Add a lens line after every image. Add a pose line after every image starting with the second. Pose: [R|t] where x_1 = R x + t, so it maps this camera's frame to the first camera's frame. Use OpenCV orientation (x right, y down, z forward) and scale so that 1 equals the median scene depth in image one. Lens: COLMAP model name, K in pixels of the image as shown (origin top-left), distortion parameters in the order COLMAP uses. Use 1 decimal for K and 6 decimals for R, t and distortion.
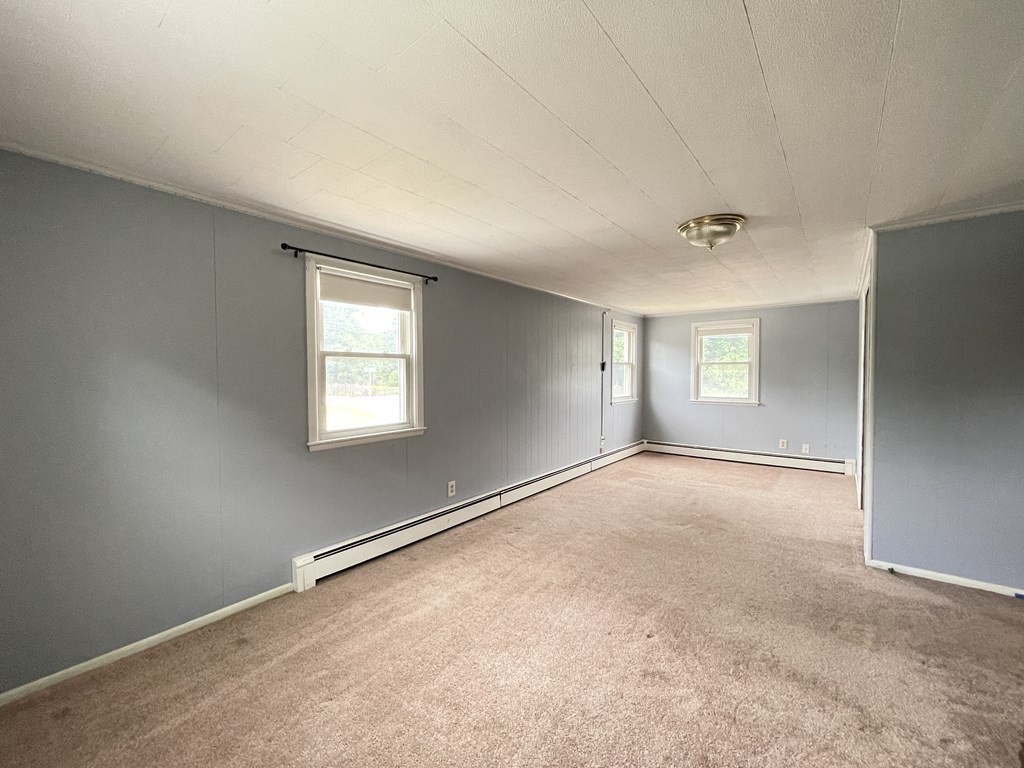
lens RADIAL K [[415.8, 0, 510.6], [0, 415.8, 387.4], [0, 0, 1]] dist [0.004088, 0.001712]
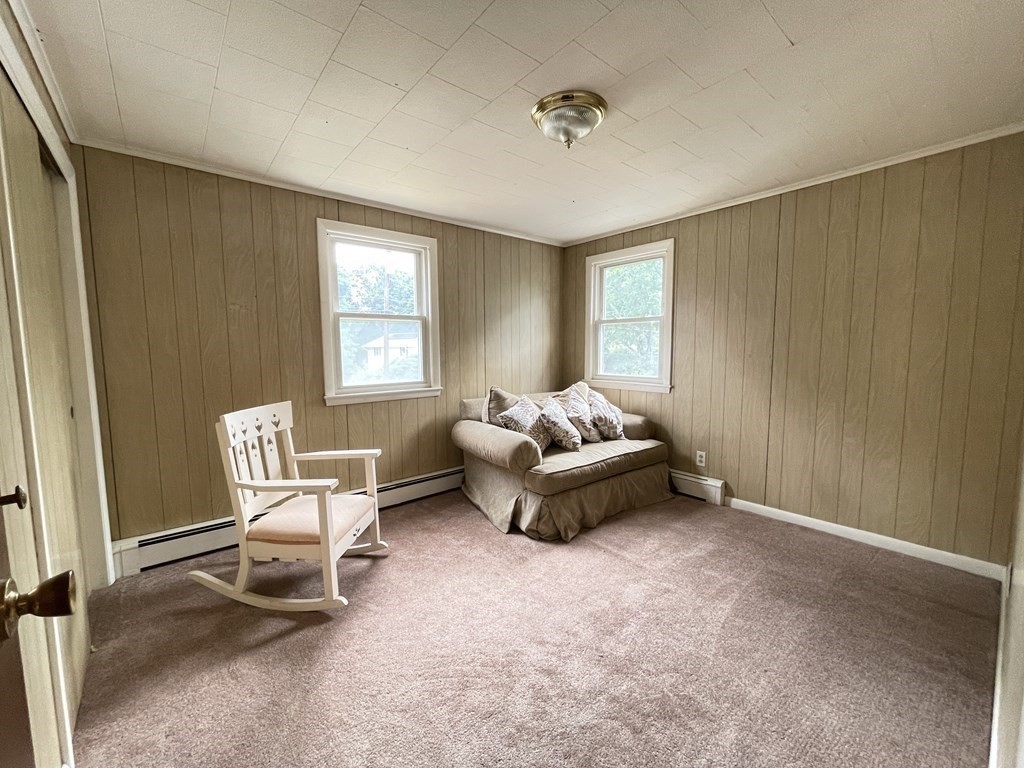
lens RADIAL K [[415.8, 0, 508.4], [0, 415.8, 387.1], [0, 0, 1]] dist [0.004088, 0.001712]
pose [[0.977538, 0.011931, -0.210420, 0.206873], [-0.001121, 0.998677, 0.051418, 0.049956], [0.210755, -0.050028, 0.976258, 0.035414]]
